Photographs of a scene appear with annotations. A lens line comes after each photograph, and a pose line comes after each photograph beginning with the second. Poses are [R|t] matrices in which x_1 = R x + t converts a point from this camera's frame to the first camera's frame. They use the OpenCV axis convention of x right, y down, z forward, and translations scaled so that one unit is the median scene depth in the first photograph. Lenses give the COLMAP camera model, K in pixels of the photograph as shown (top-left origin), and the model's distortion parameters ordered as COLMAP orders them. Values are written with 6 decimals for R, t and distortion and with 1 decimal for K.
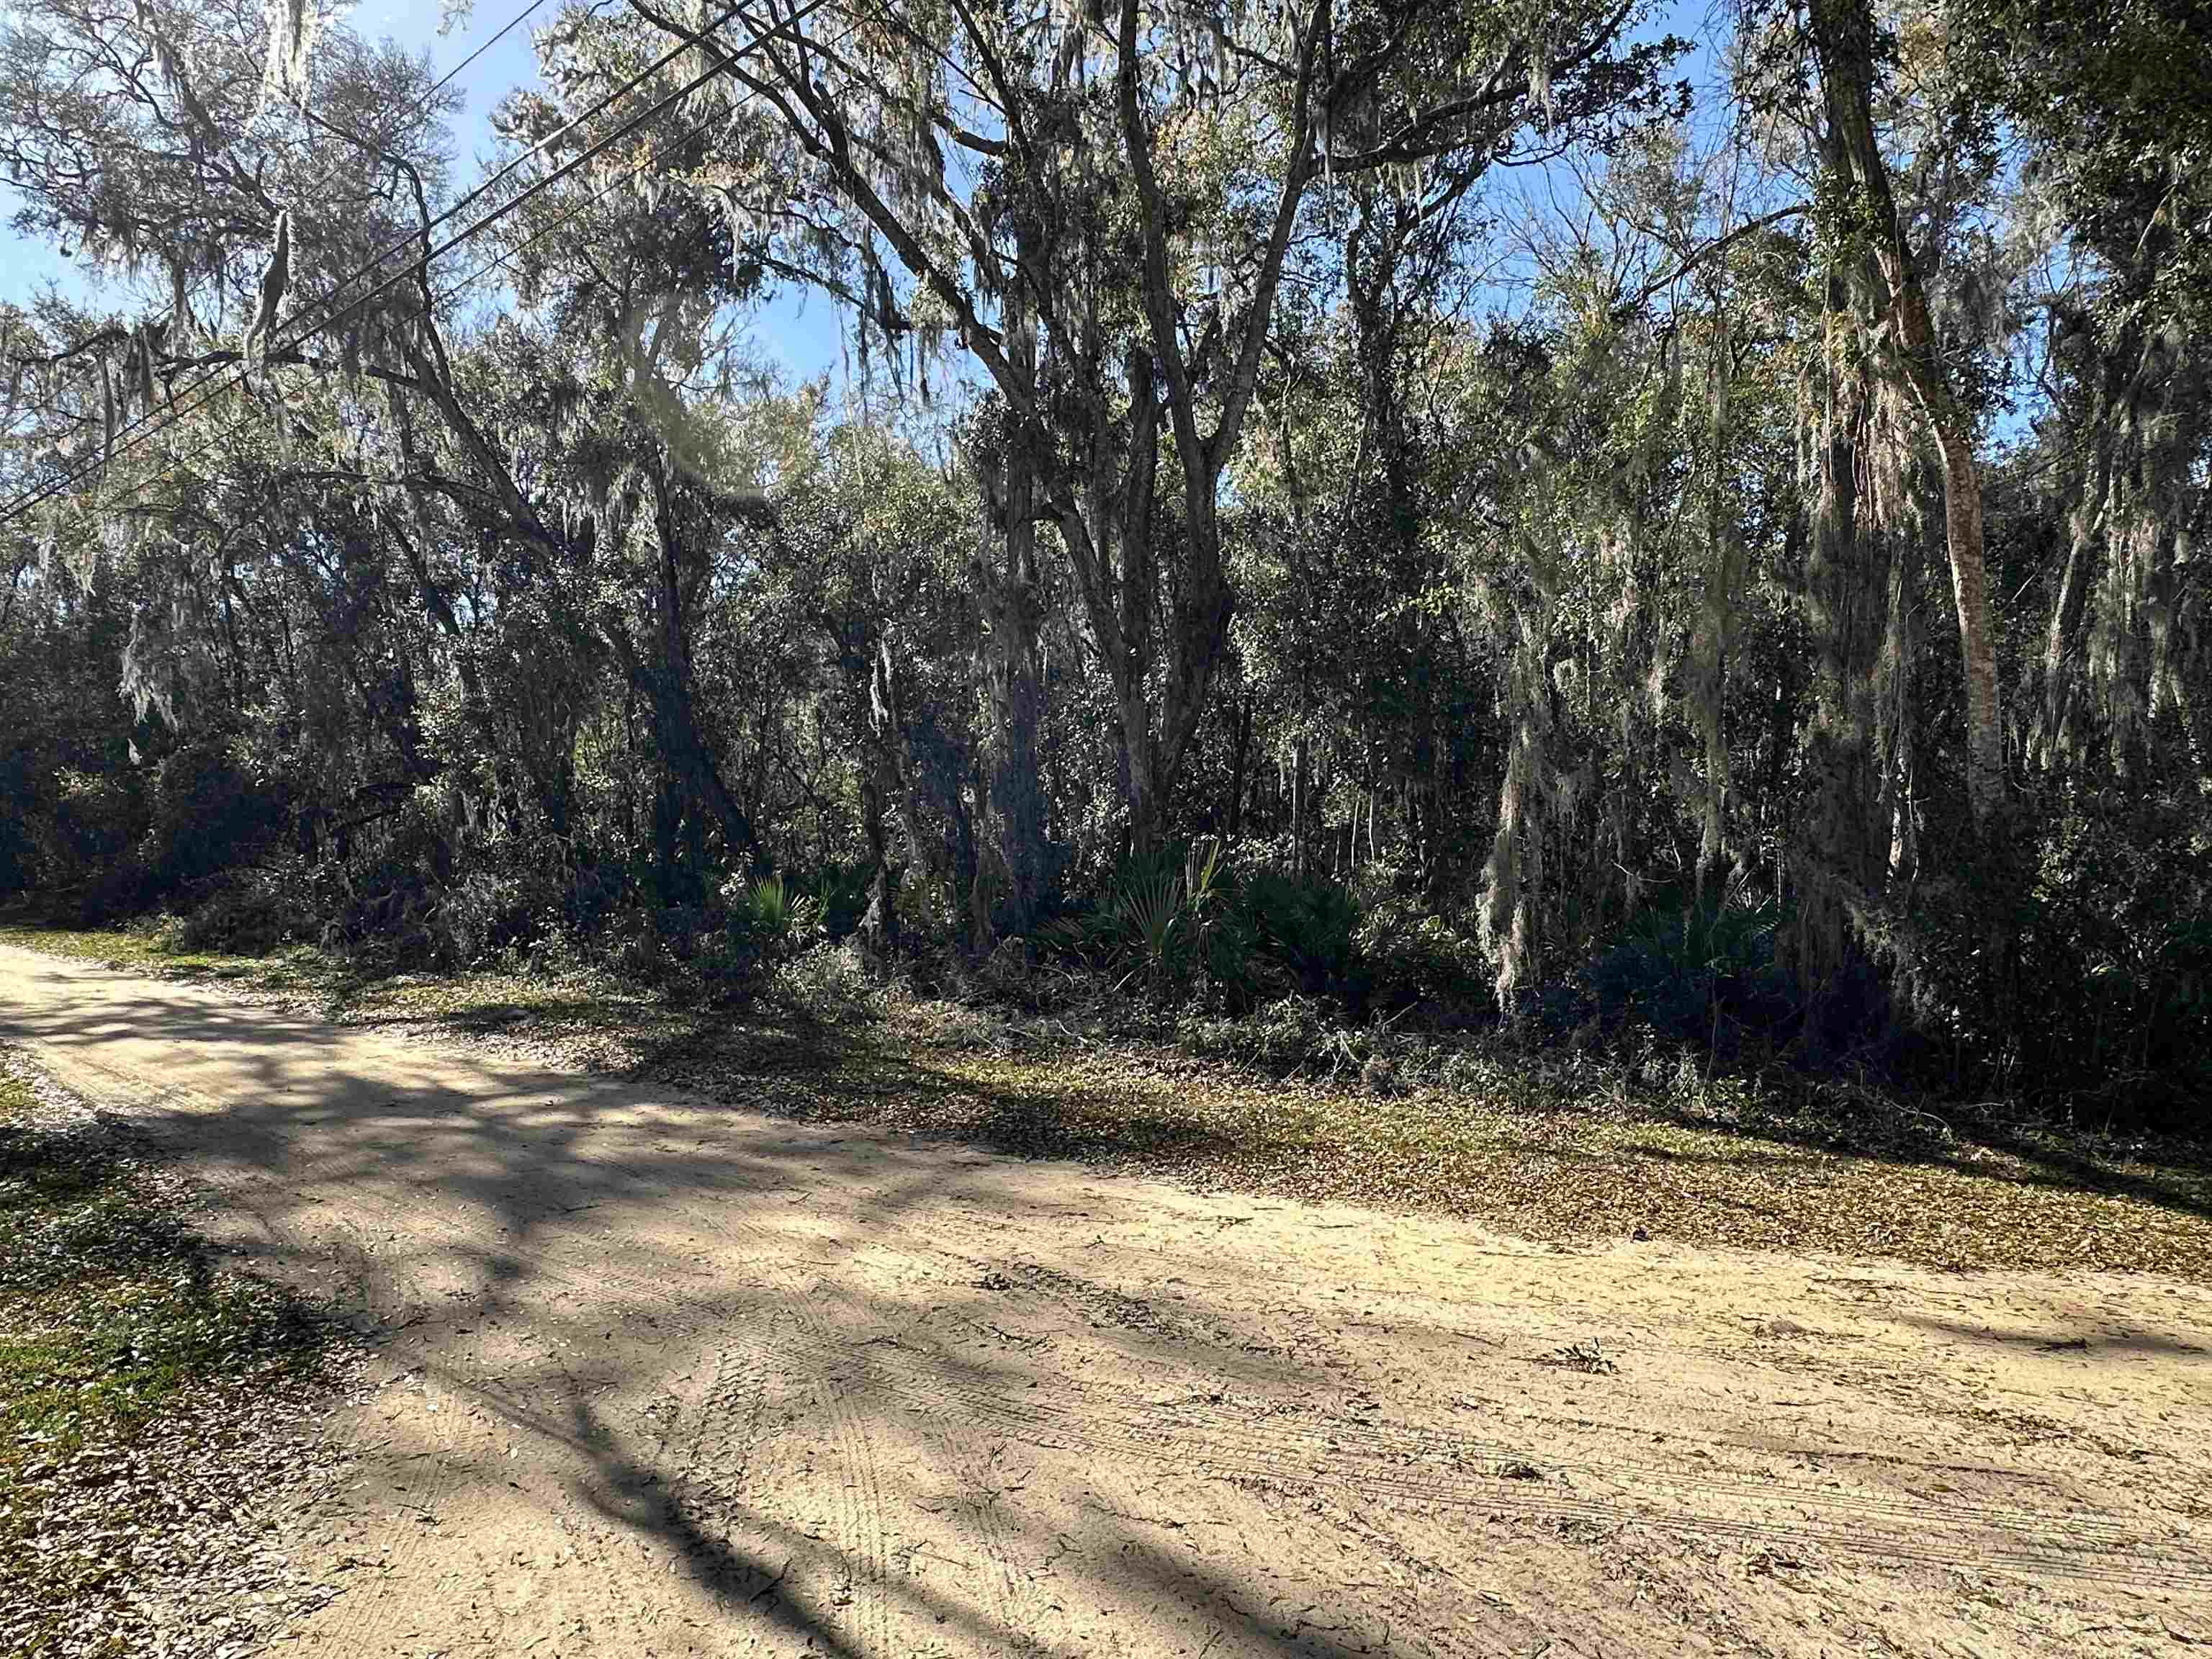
lens RADIAL K [[1405.7, 0, 1106.0], [0, 1405.7, 829.5], [0, 0, 1]] dist [-0.026742, -0.000217]
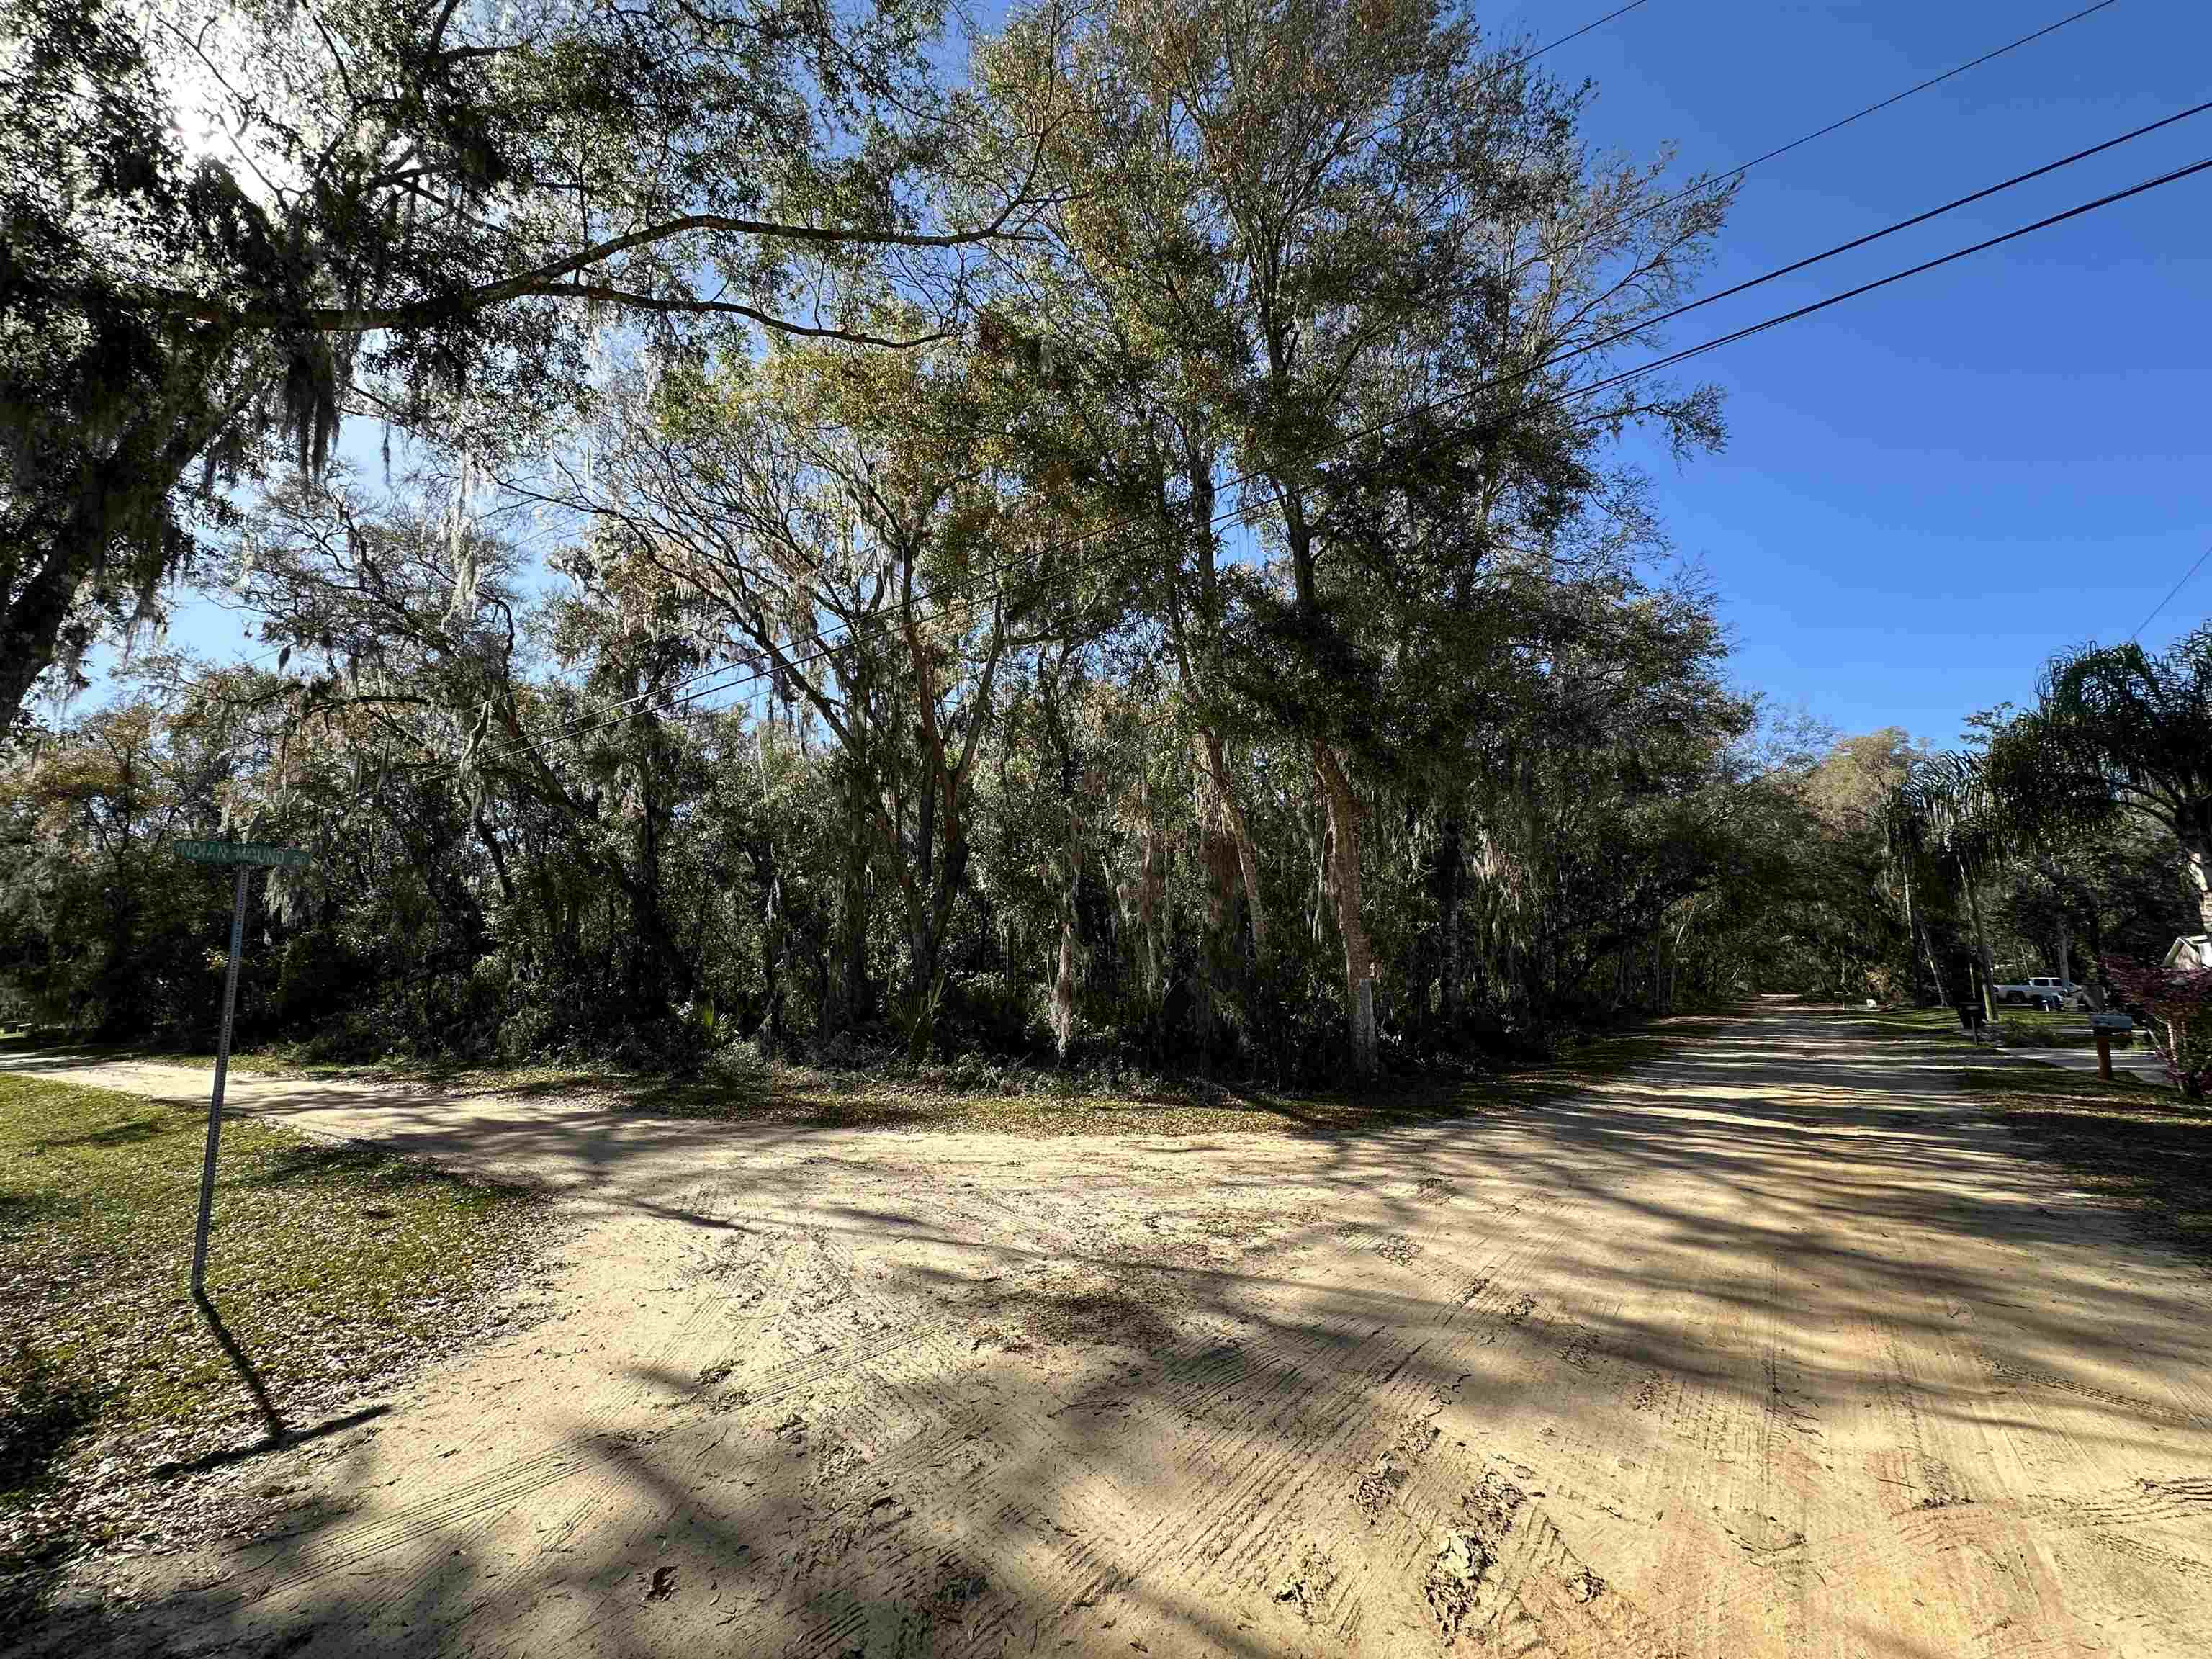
lens RADIAL K [[888.5, 0, 1111.5], [0, 888.5, 820.1], [0, 0, 1]] dist [-0.002191, -0.000186]
pose [[0.980360, 0.004882, 0.197156, 0.045171], [0.026146, 0.987652, -0.154468, -0.009970], [-0.195476, 0.156589, 0.968127, -0.250014]]
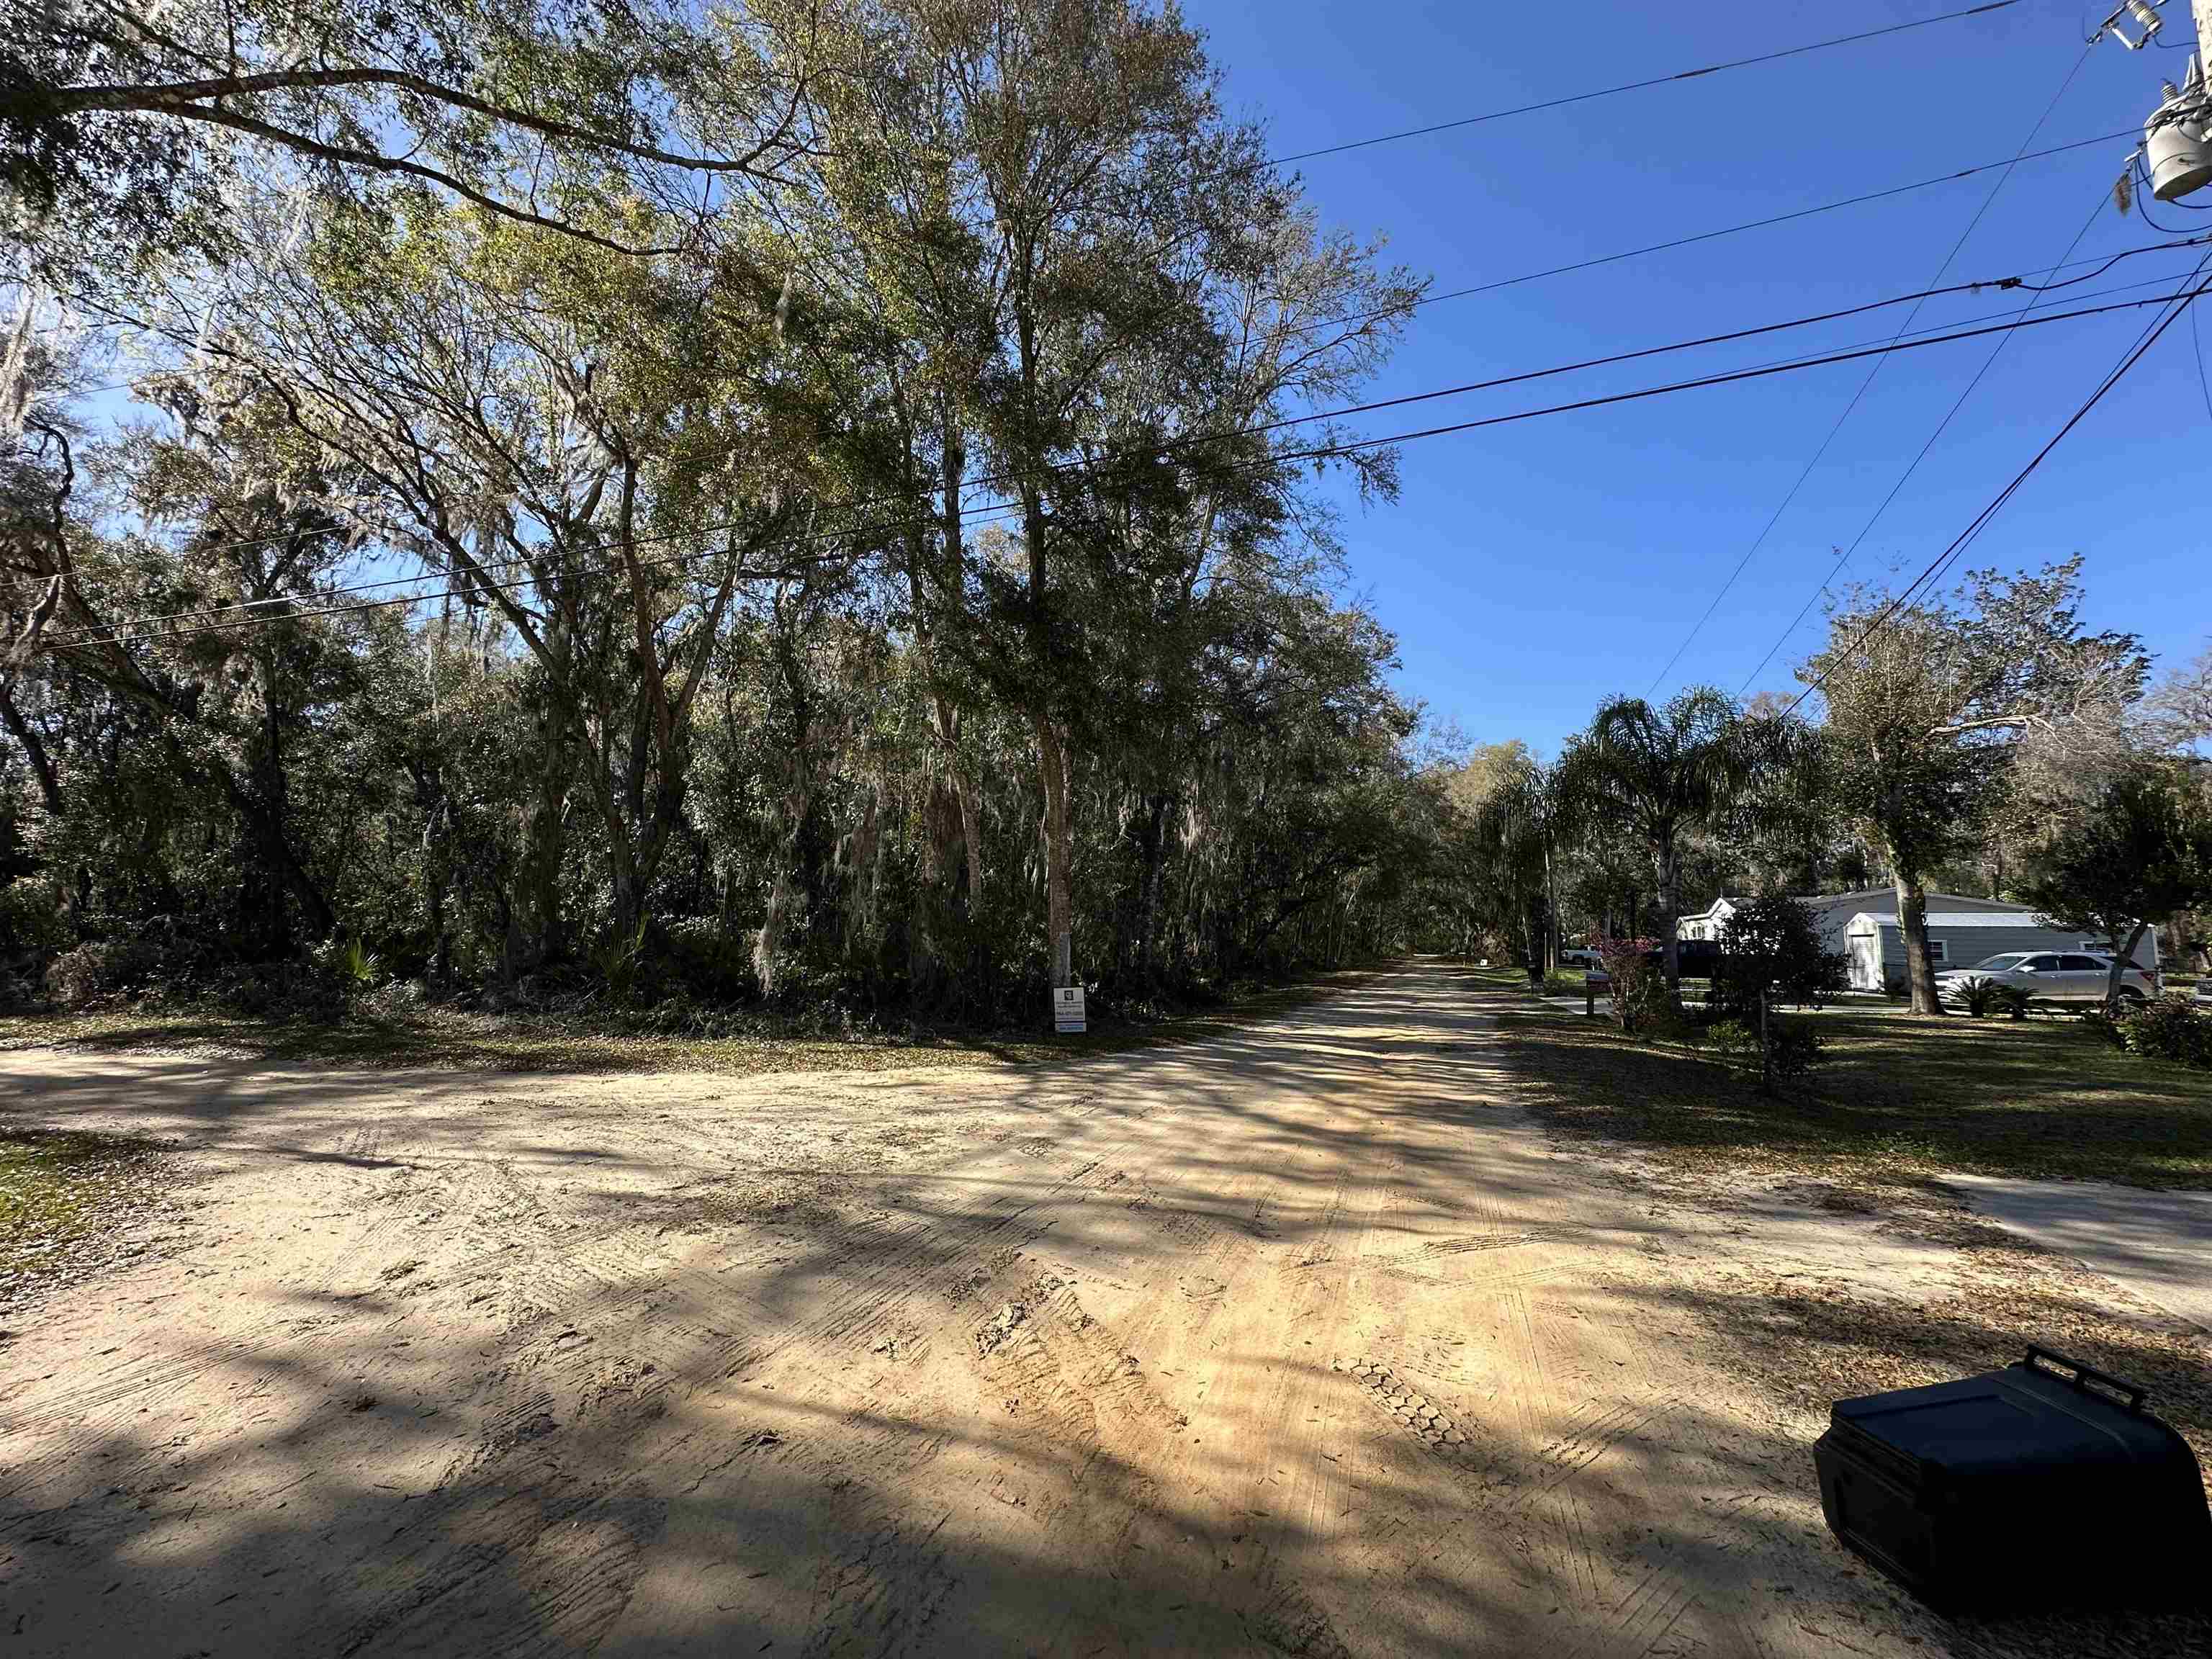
lens RADIAL K [[887.5, 0, 1118.4], [0, 887.5, 829.5], [0, 0, 1]] dist [-0.007822, 0.000394]
pose [[0.879925, 0.047654, 0.472716, 0.046353], [-0.006862, 0.996128, -0.087646, -0.011555], [-0.475062, 0.073878, 0.876845, -0.307411]]
